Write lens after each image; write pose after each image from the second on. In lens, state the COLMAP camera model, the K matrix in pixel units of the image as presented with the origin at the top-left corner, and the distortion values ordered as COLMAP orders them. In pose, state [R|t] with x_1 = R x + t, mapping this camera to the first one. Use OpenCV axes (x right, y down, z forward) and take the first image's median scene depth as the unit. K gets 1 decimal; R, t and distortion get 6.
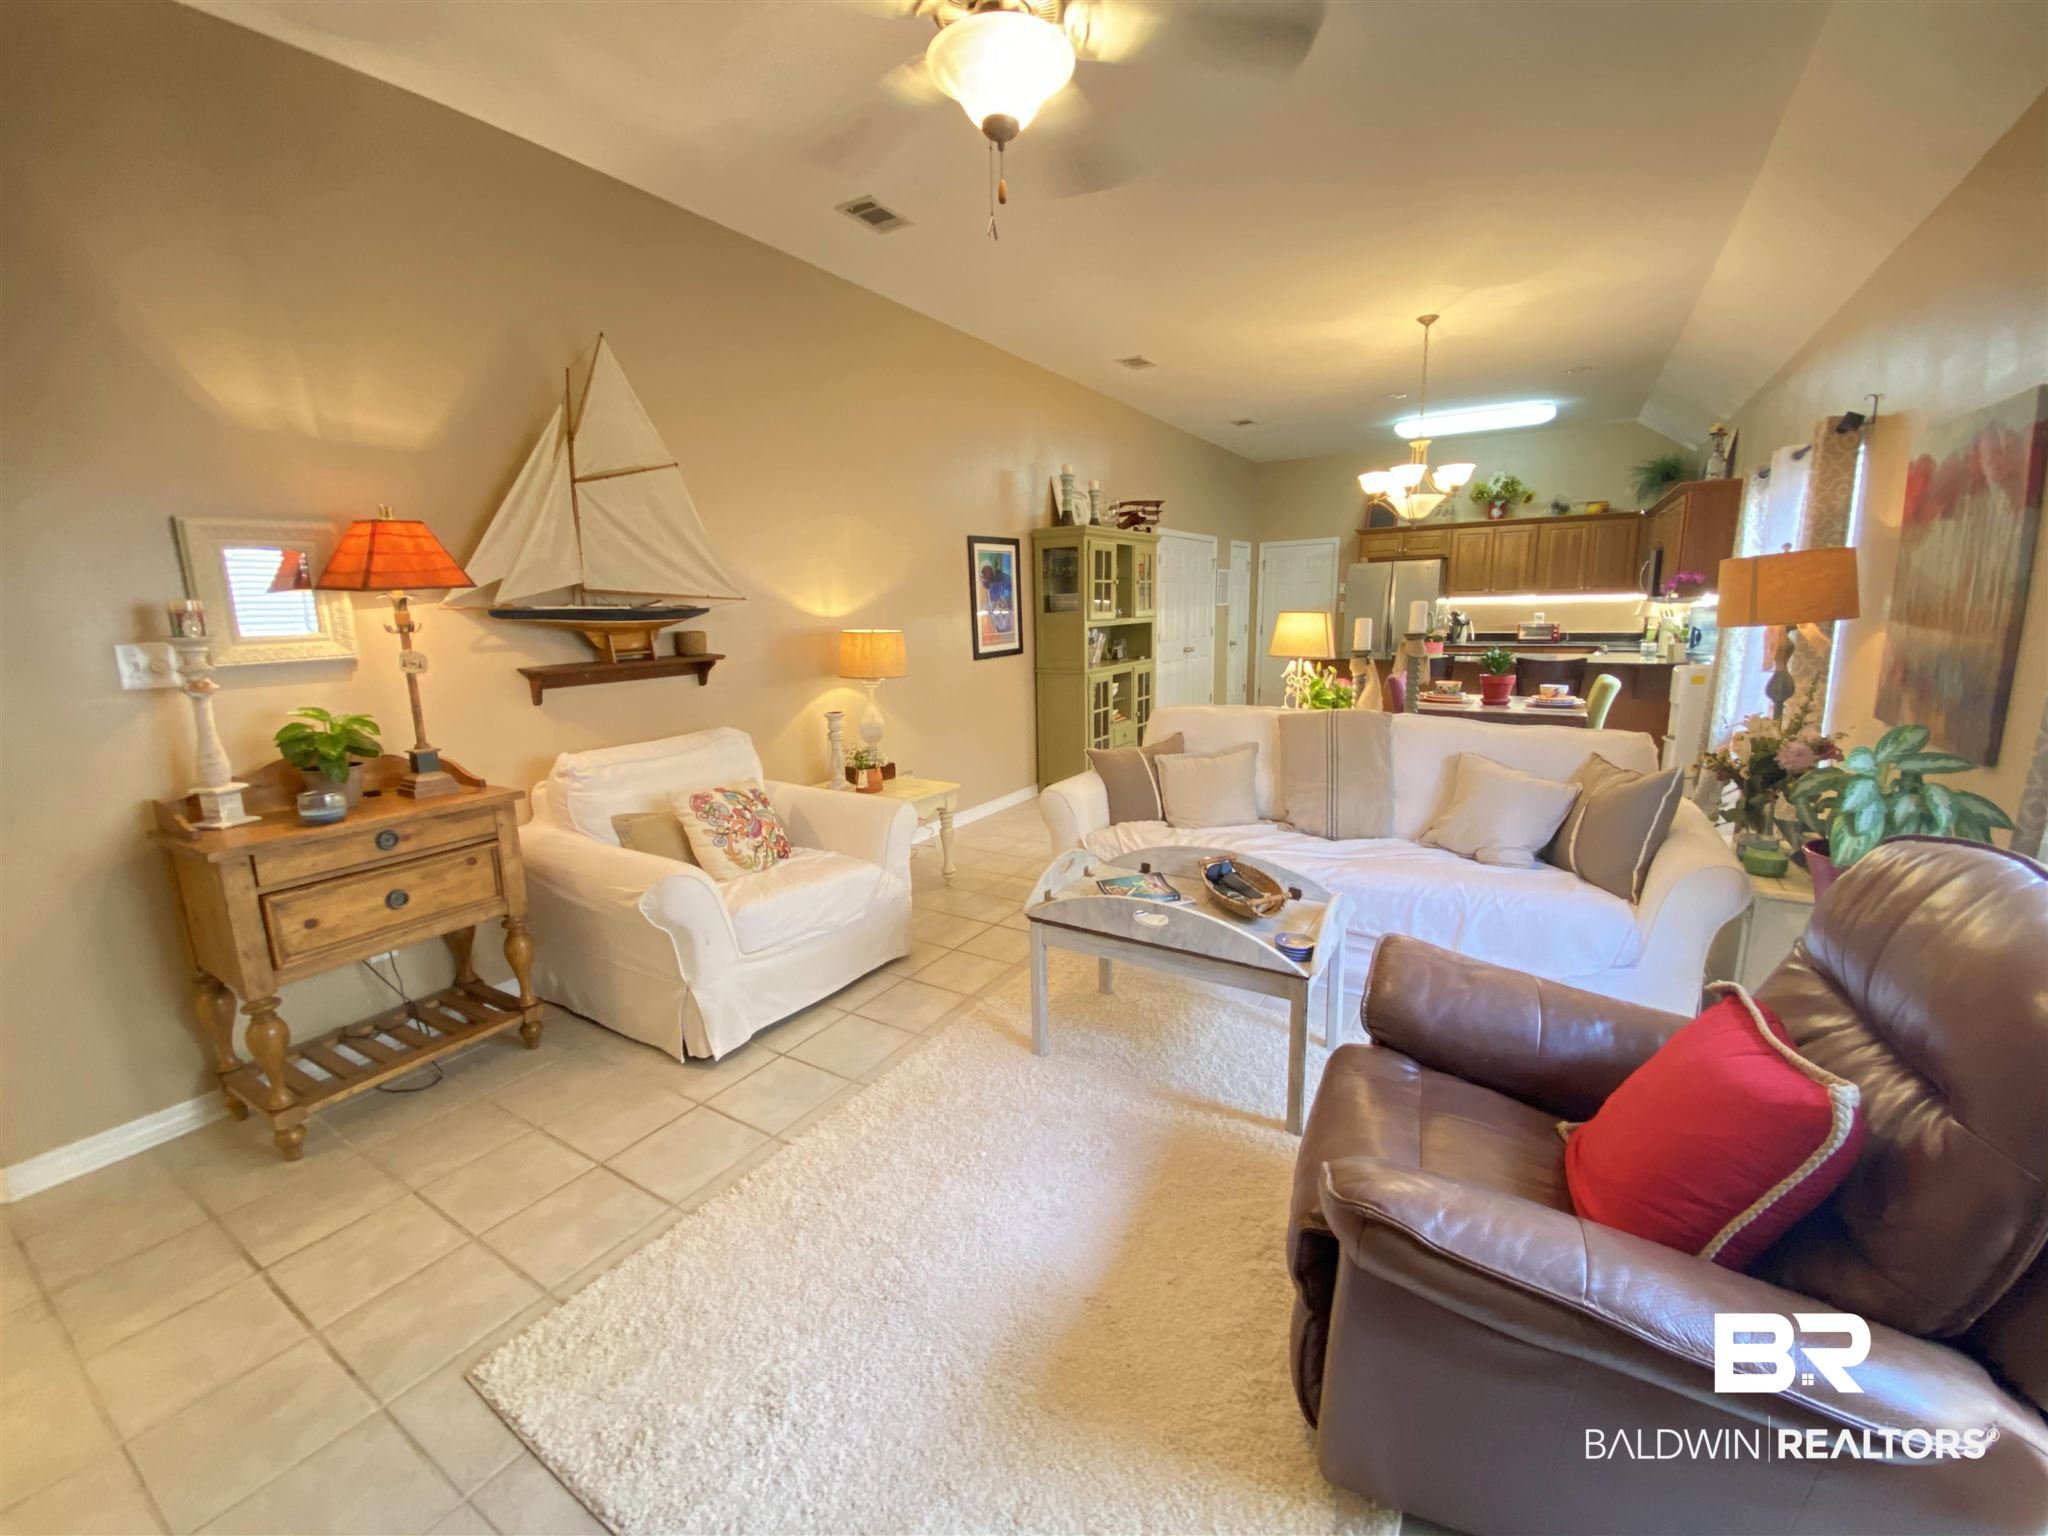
lens RADIAL K [[834.7, 0, 1026.6], [0, 834.7, 769.8], [0, 0, 1]] dist [0.004127, -0.002896]
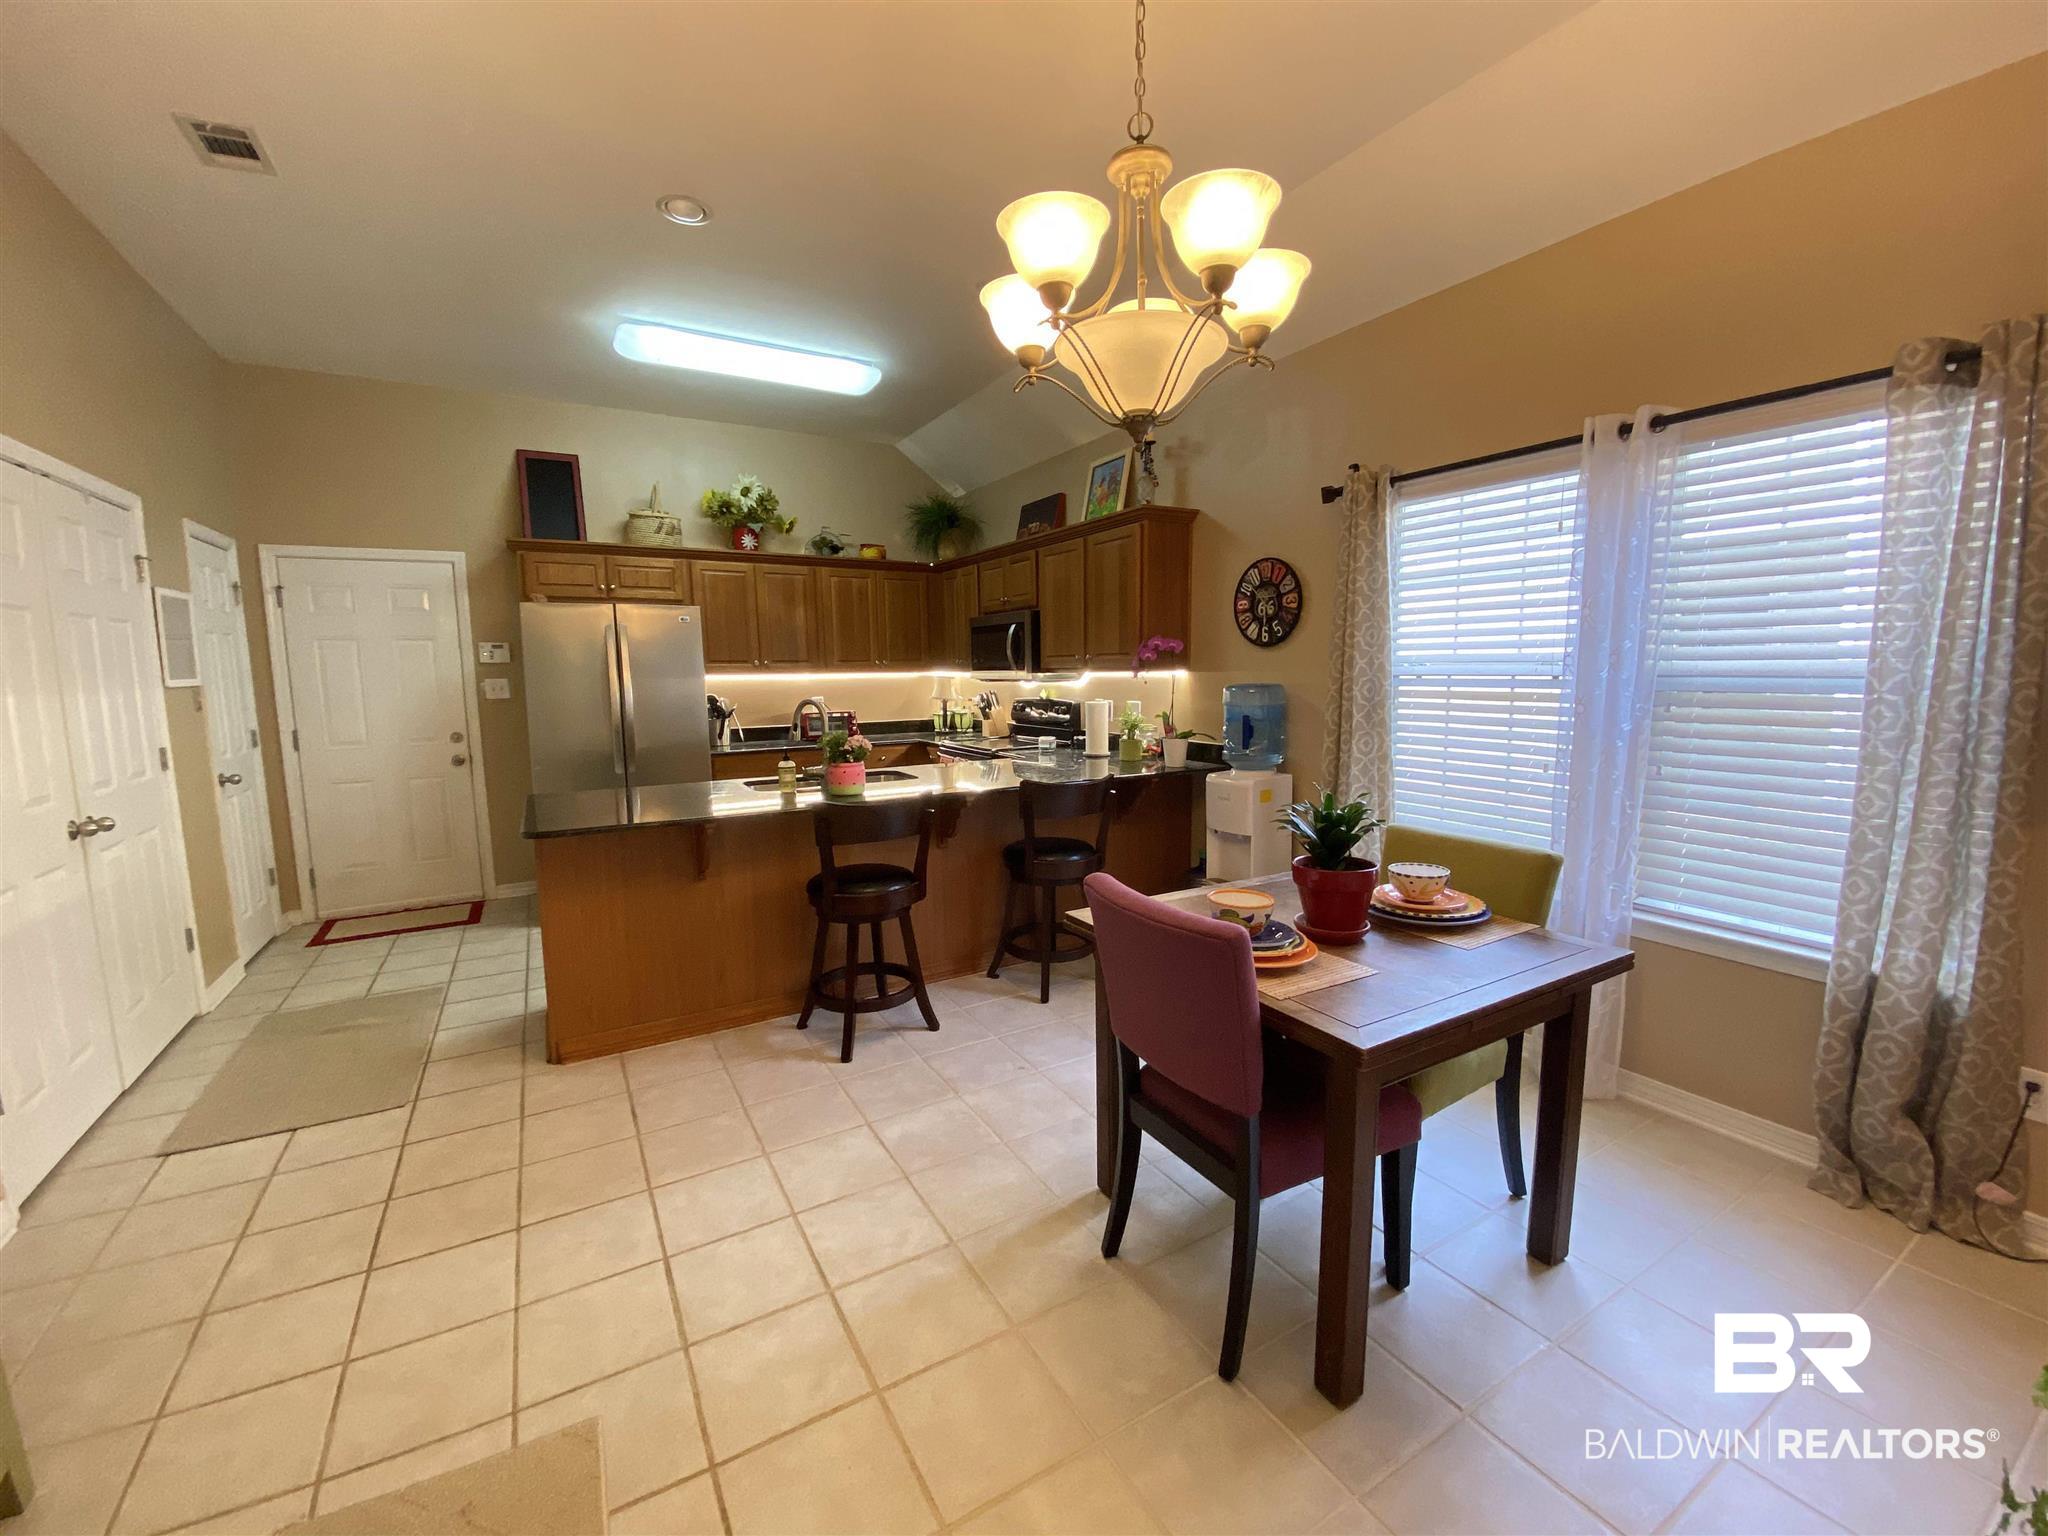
lens RADIAL K [[834.7, 0, 1013.7], [0, 834.7, 772.7], [0, 0, 1]] dist [0.004127, -0.002896]
pose [[0.470096, -0.091334, 0.877877, 0.089952], [0.174030, 0.984697, 0.009255, -0.113886], [-0.865288, 0.148426, 0.478797, 0.591499]]
